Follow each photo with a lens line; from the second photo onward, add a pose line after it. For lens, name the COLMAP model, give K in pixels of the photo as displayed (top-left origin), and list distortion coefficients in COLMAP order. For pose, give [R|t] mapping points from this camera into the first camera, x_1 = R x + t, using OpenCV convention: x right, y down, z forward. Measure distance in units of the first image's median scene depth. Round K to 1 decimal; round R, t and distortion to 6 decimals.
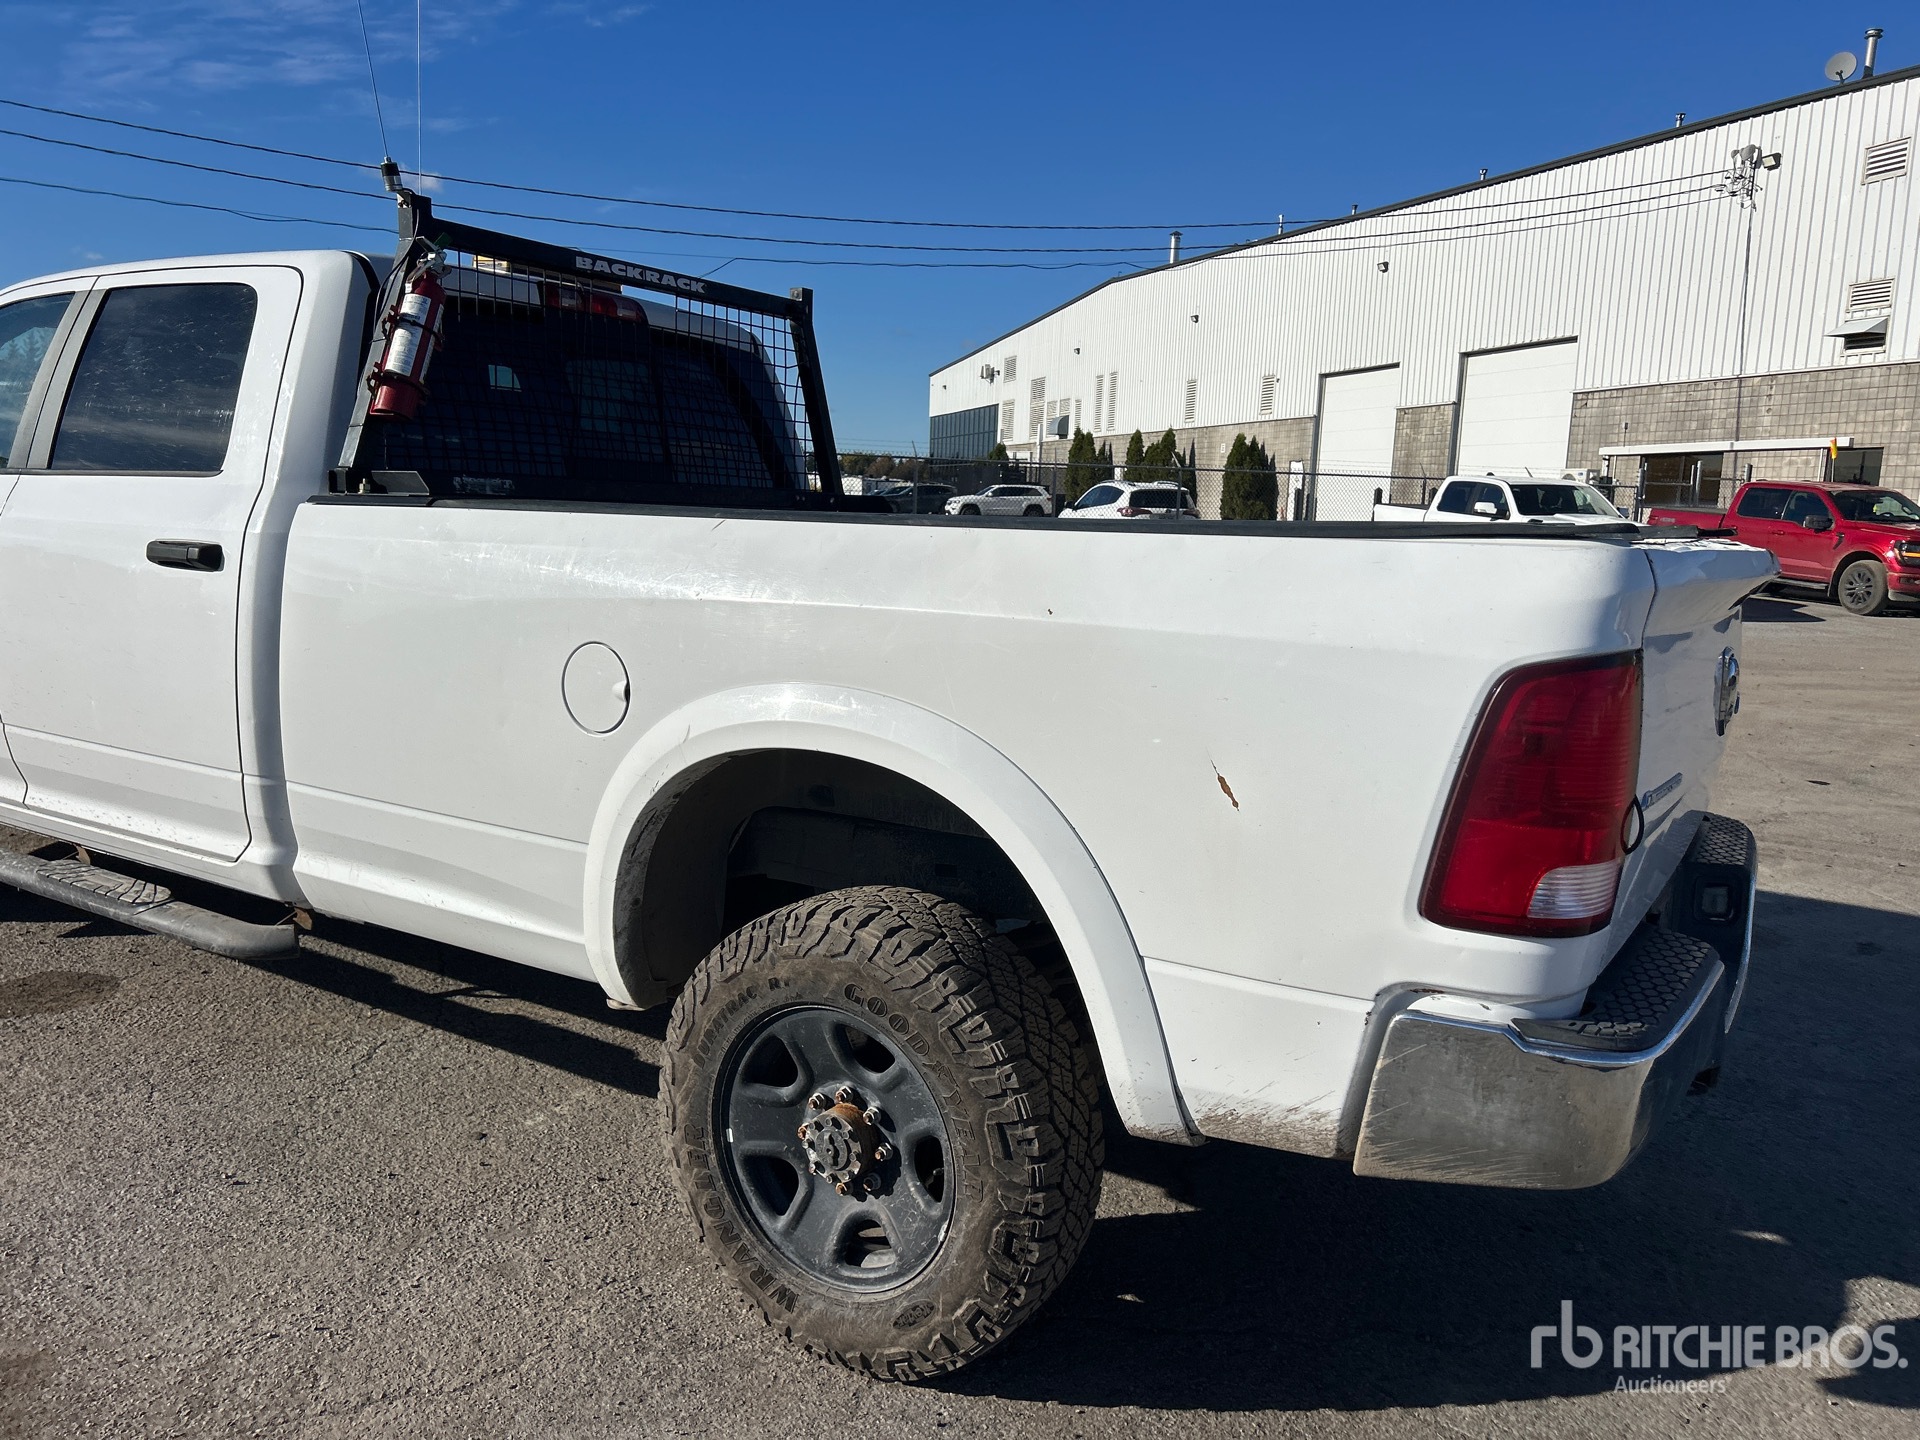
lens RADIAL K [[1462.6, 0, 960.0], [0, 1462.6, 720.0], [0, 0, 1]] dist [0.066038, -0.087258]
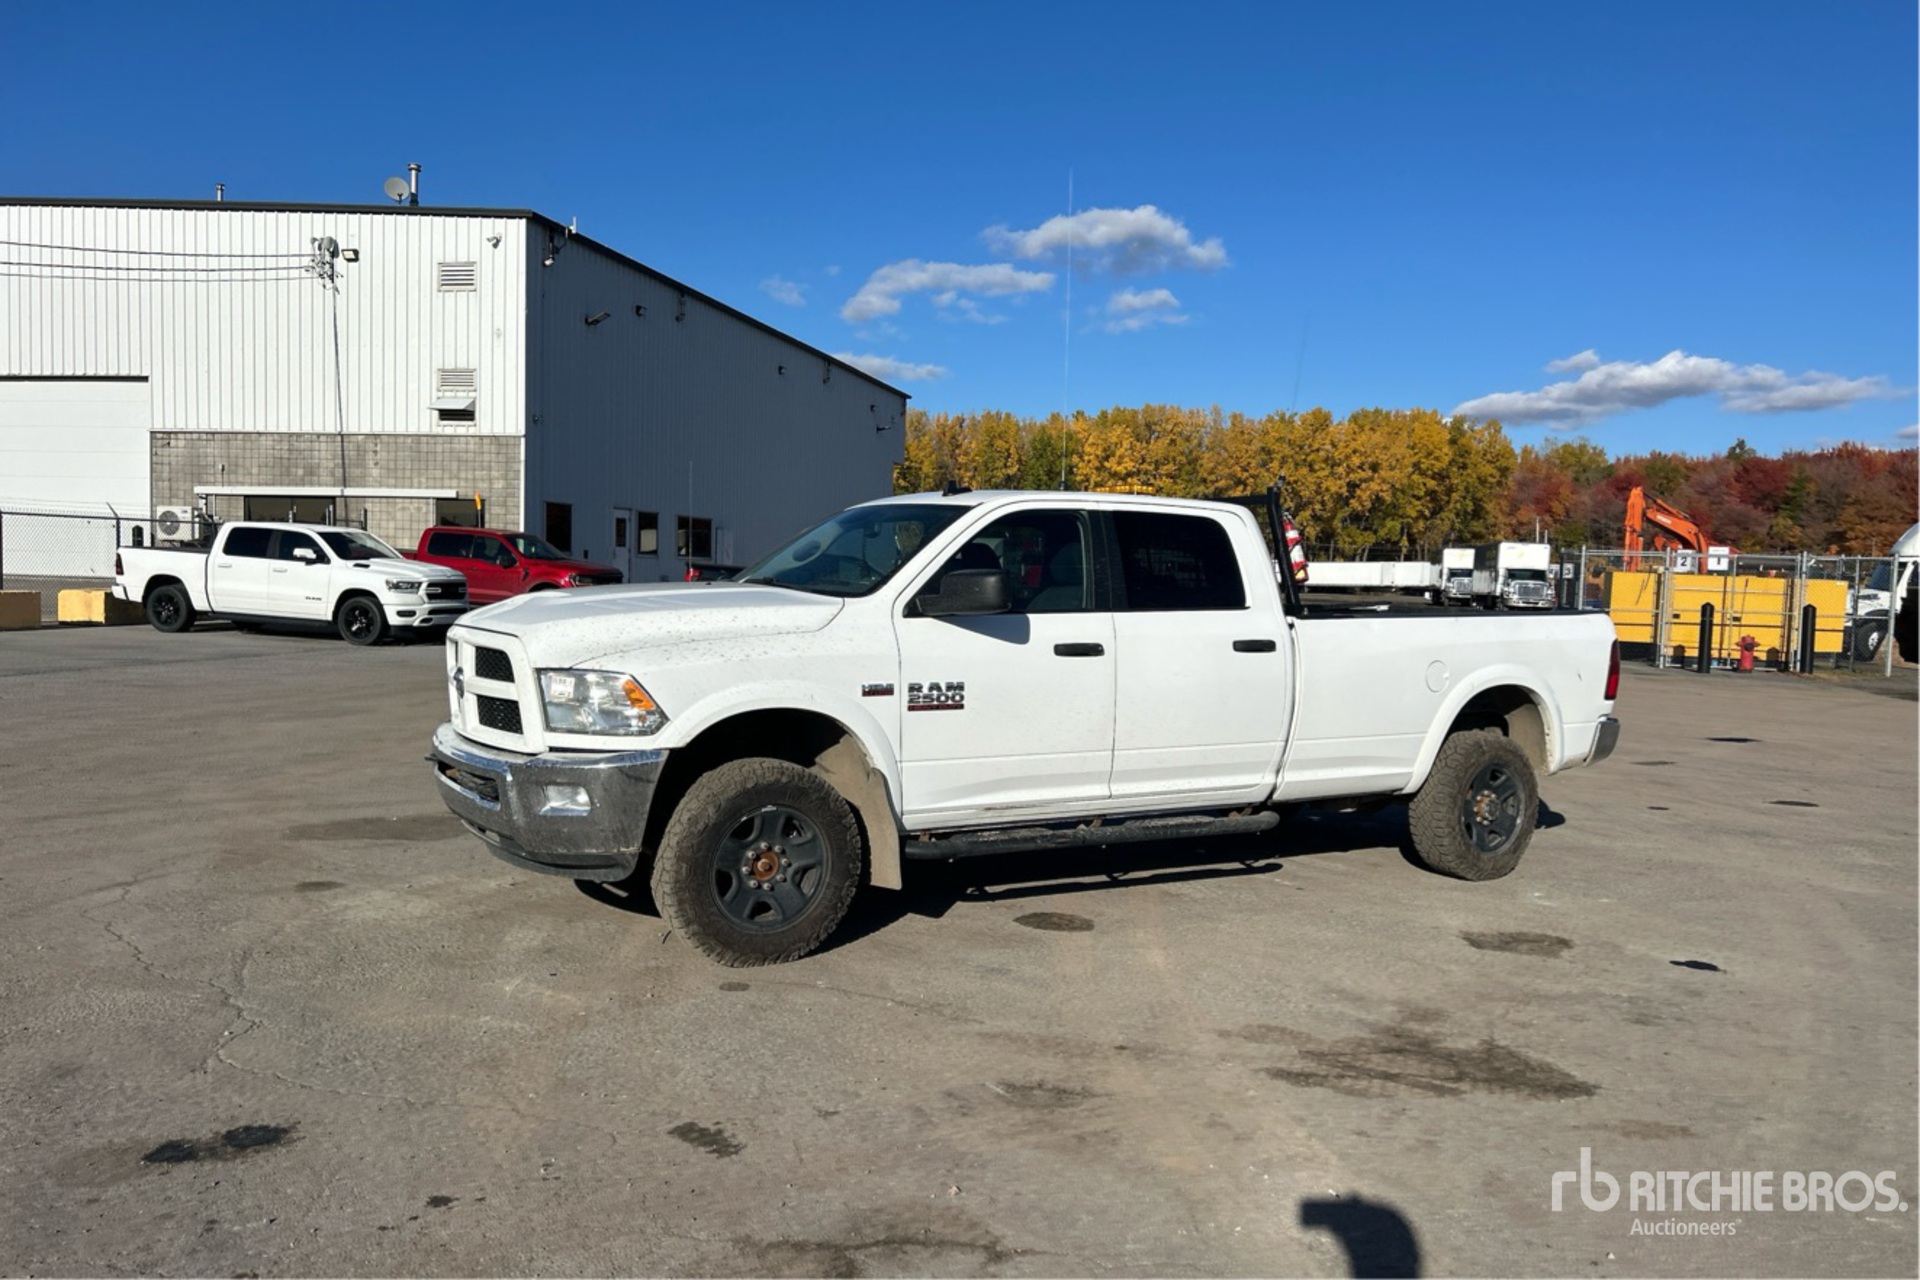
lens RADIAL K [[1468.8, 0, 1009.2], [0, 1468.8, 642.7], [0, 0, 1]] dist [0.025058, 0.000584]
pose [[0.429262, -0.068806, 0.900555, -0.345585], [0.124153, 0.992124, 0.016623, -0.025909], [-0.894606, 0.104671, 0.434424, 0.050389]]
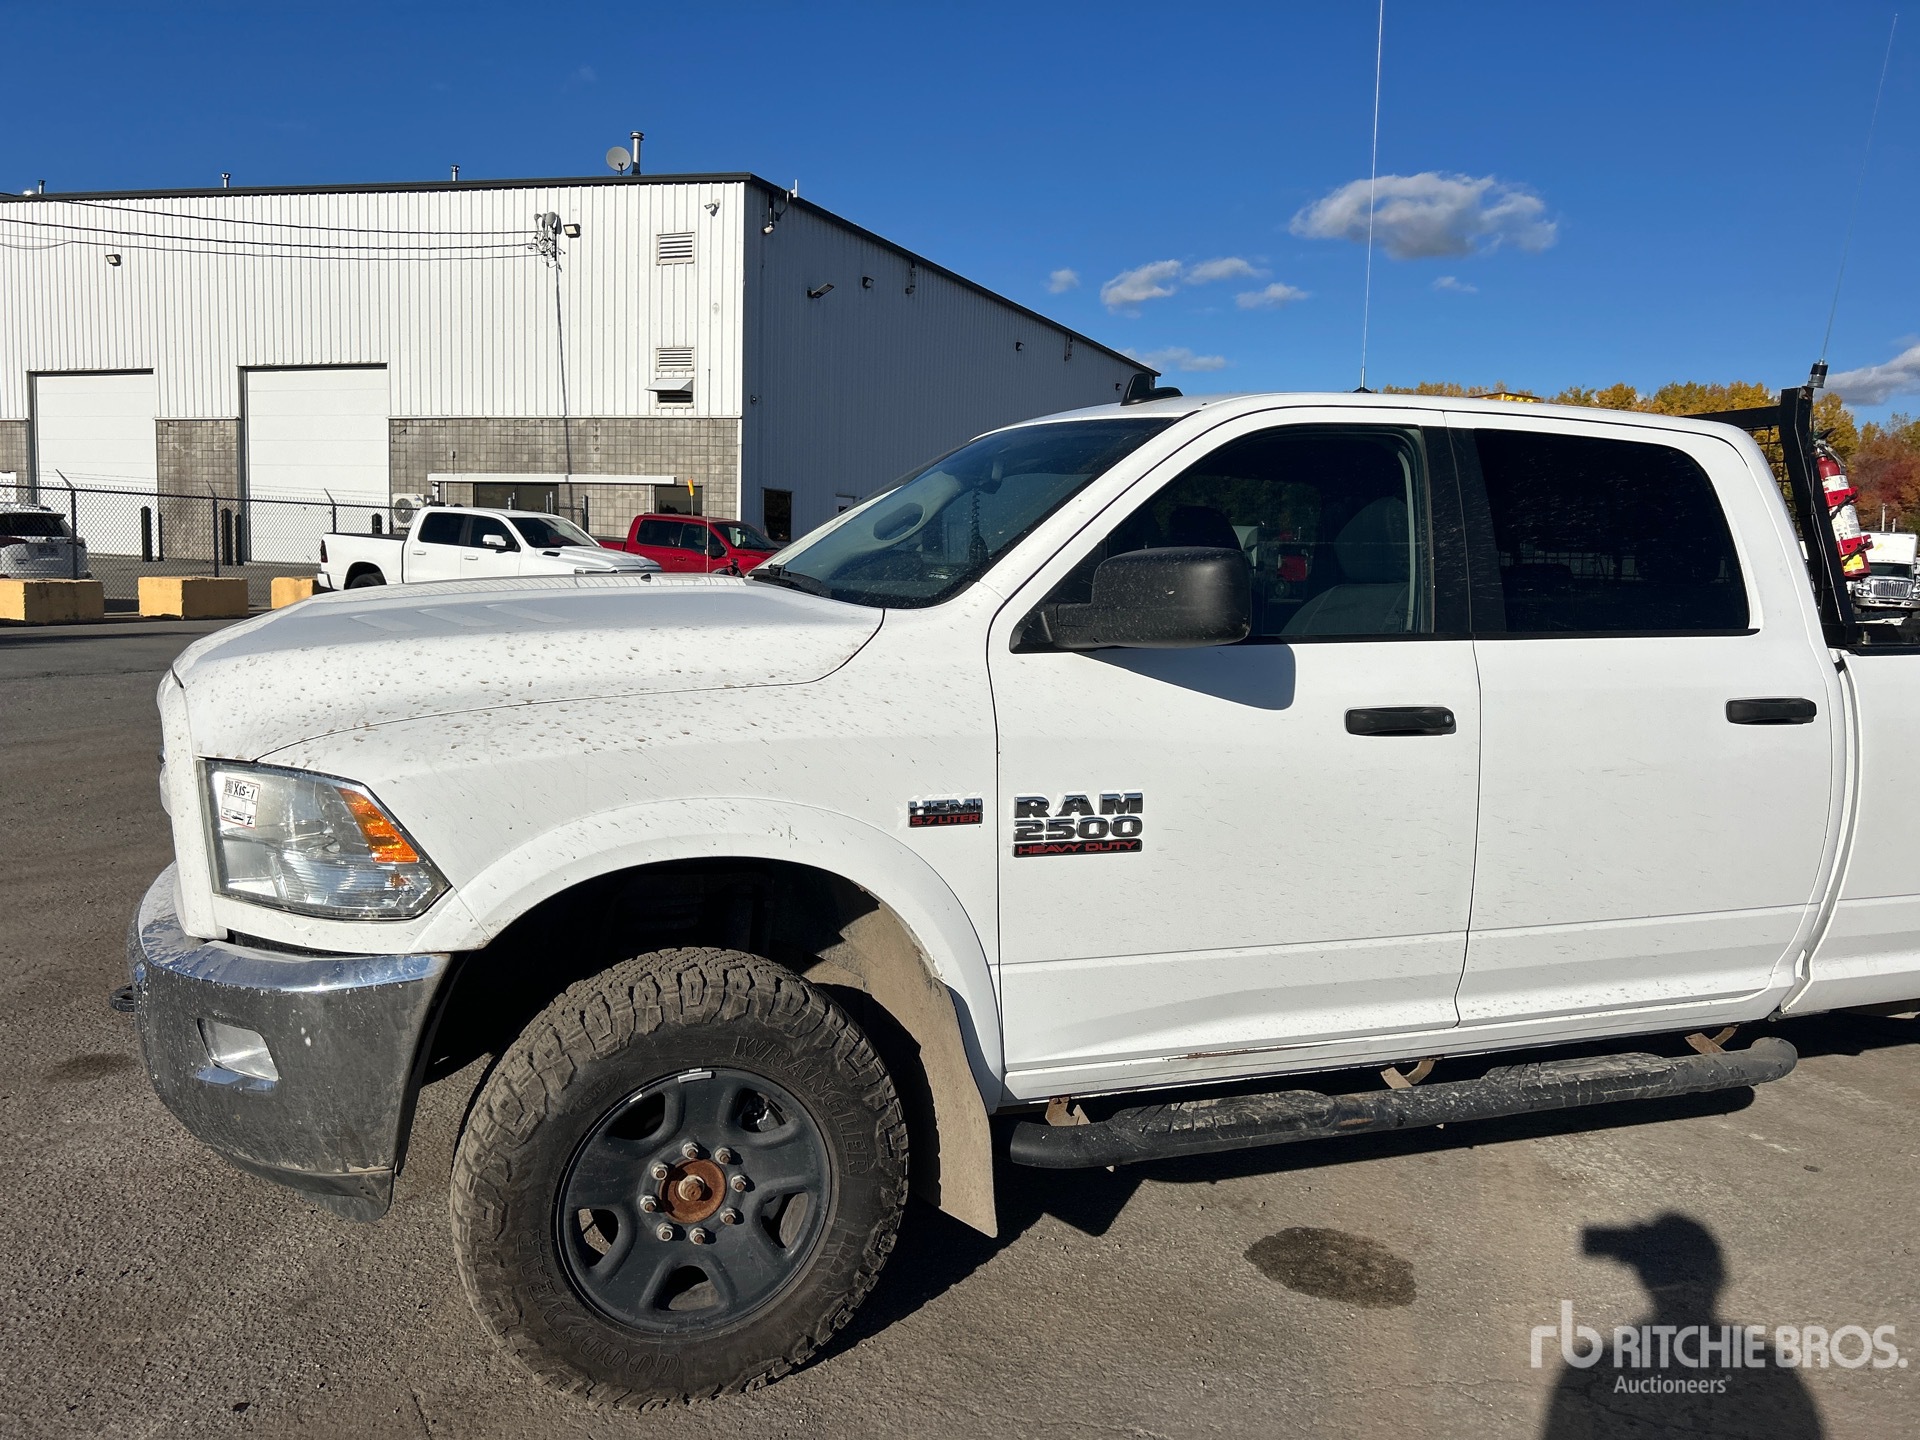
lens RADIAL K [[1459.8, 0, 958.1], [0, 1459.8, 686.7], [0, 0, 1]] dist [0.103611, -0.178950]
pose [[0.604532, -0.089287, 0.791561, -0.224746], [0.111038, 0.993442, 0.027257, -0.029097], [-0.788804, 0.071416, 0.610482, 0.106443]]
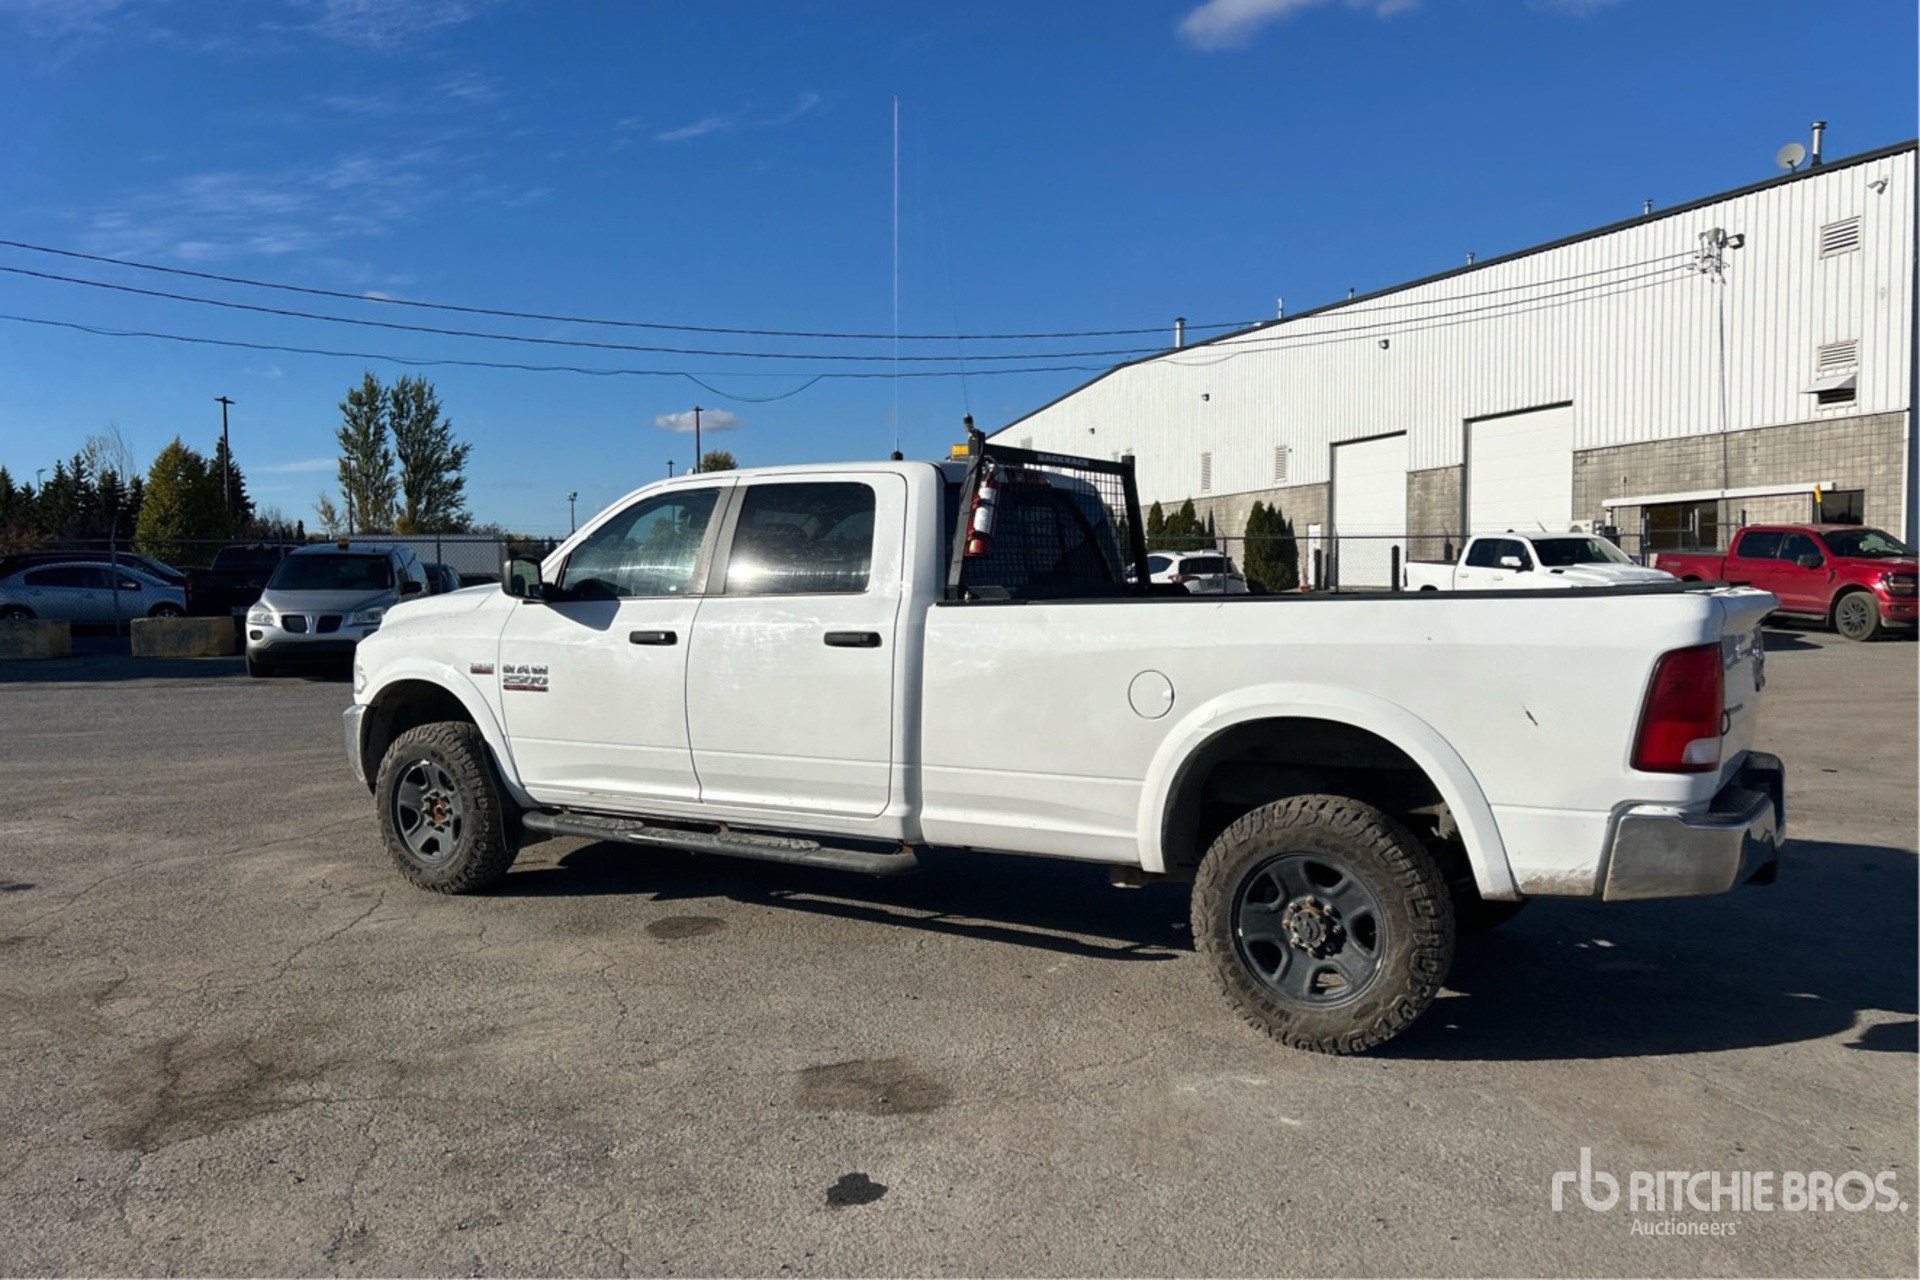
lens RADIAL K [[1462.0, 0, 960.0], [0, 1462.0, 640.0], [0, 0, 1]] dist [0.080170, -0.101063]
pose [[0.998873, -0.047407, -0.002231, -0.052008], [0.046925, 0.993565, -0.103083, 0.009618], [0.007103, 0.102863, 0.994670, -0.094246]]
